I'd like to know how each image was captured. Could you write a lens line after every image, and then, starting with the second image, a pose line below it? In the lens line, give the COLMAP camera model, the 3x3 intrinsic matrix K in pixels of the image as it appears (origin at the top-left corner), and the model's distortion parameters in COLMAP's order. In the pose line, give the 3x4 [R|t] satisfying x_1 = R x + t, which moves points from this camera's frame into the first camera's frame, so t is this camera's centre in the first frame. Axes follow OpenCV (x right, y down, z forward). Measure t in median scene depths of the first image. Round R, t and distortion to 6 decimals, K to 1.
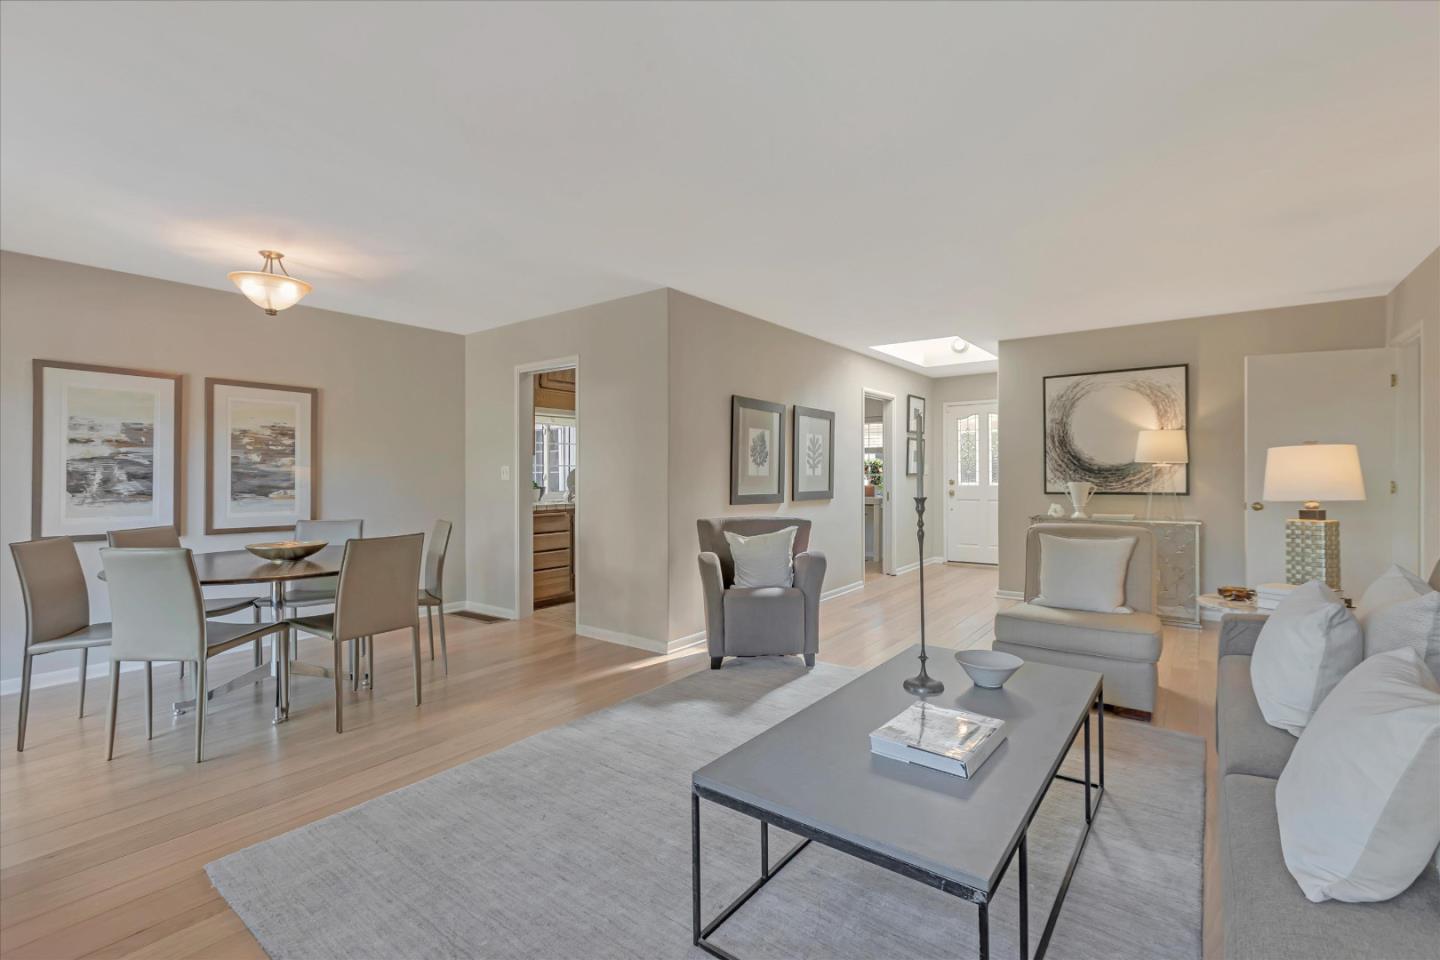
lens RADIAL K [[640.3, 0, 720.3], [0, 640.3, 471.5], [0, 0, 1]] dist [0.000944, 0.000169]
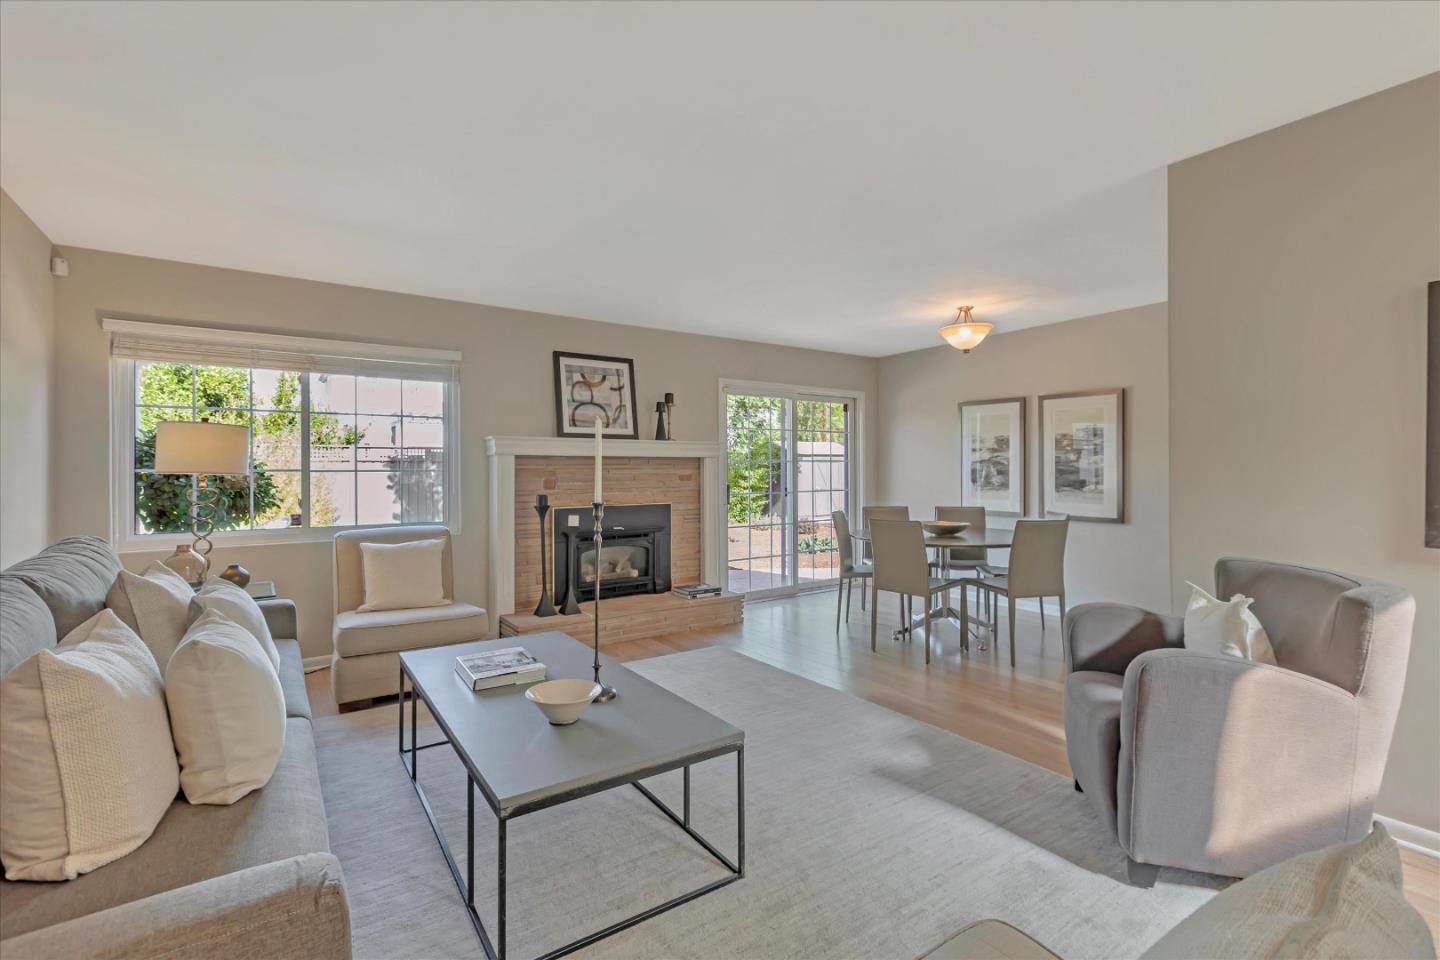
lens RADIAL K [[647.3, 0, 718.1], [0, 647.3, 473.5], [0, 0, 1]] dist [0.001252, 0.000308]
pose [[-0.309804, 0.008428, -0.950763, 0.679978], [0.011446, 0.999921, 0.005134, -0.005140], [0.950732, -0.009291, -0.309876, 0.839752]]
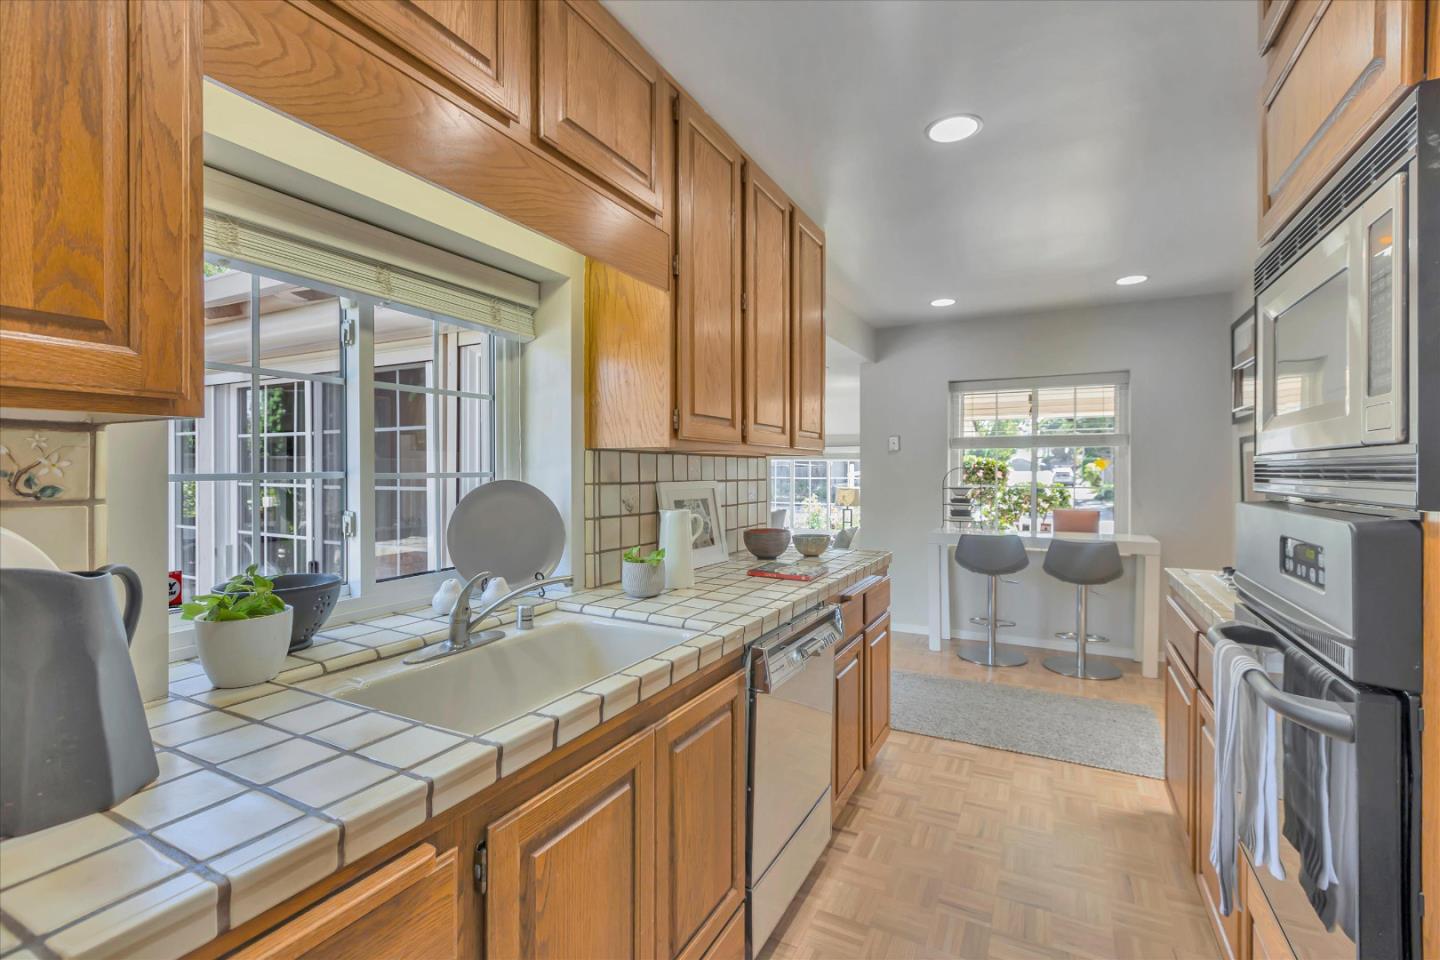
lens RADIAL K [[634.1, 0, 724.3], [0, 634.1, 476.2], [0, 0, 1]] dist [0.000803, 0.000005]
pose [[0.985626, 0.002609, 0.168924, -0.301745], [-0.004859, 0.999905, 0.012909, -0.021877], [-0.168874, -0.013545, 0.985544, 1.265886]]
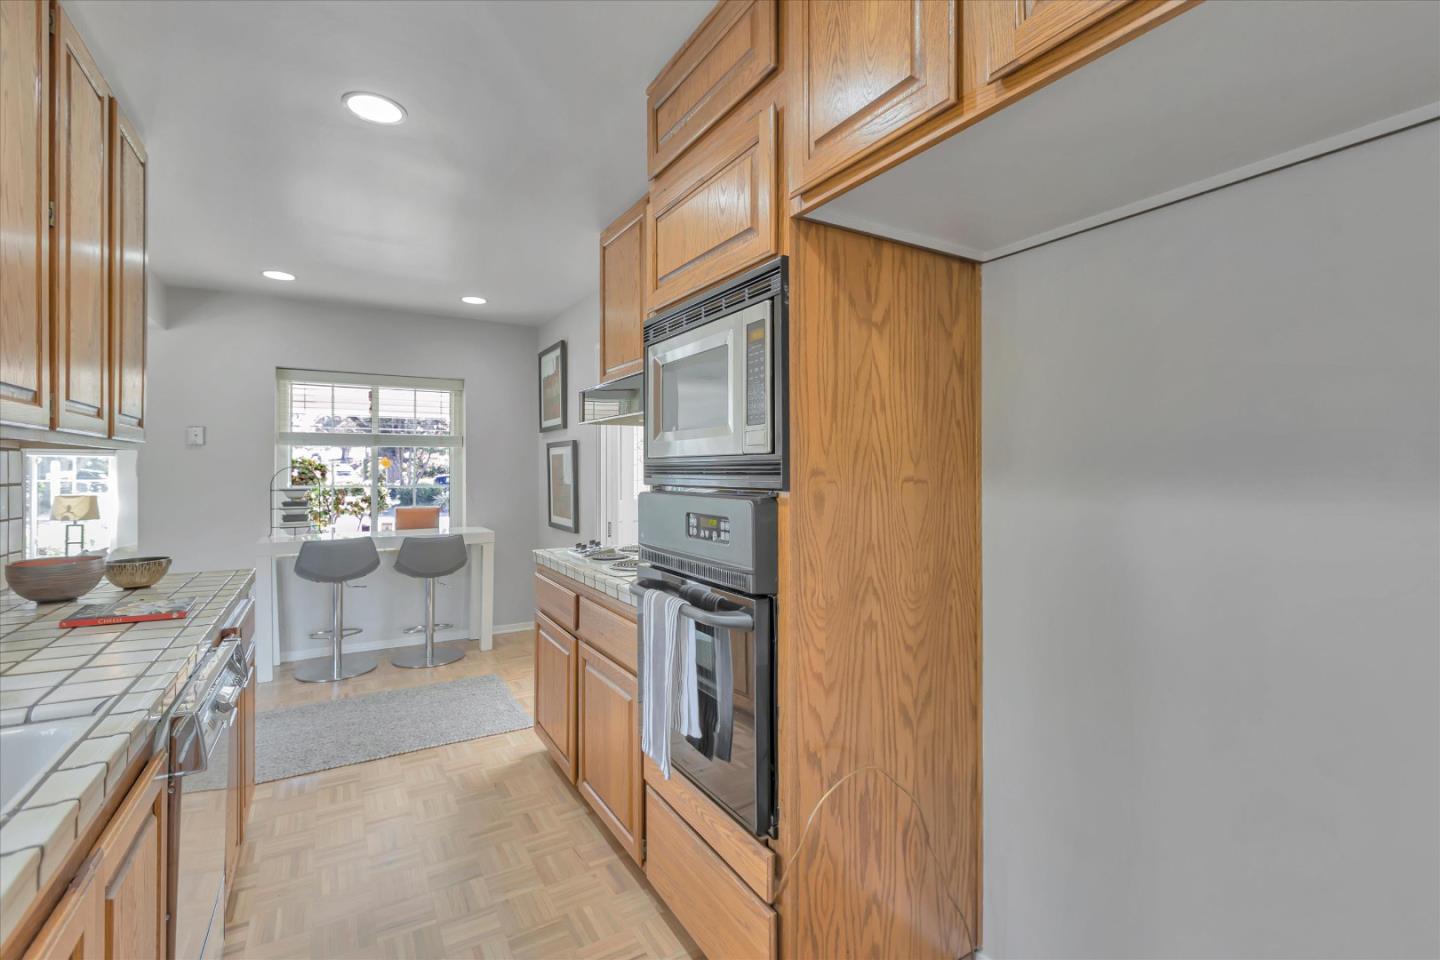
lens RADIAL K [[640.3, 0, 720.3], [0, 640.3, 471.5], [0, 0, 1]] dist [0.000944, 0.000169]
pose [[0.373887, -0.000300, 0.927474, -0.391243], [-0.004215, 0.999989, 0.002022, -0.021512], [-0.927465, -0.004665, 0.373881, 1.316379]]
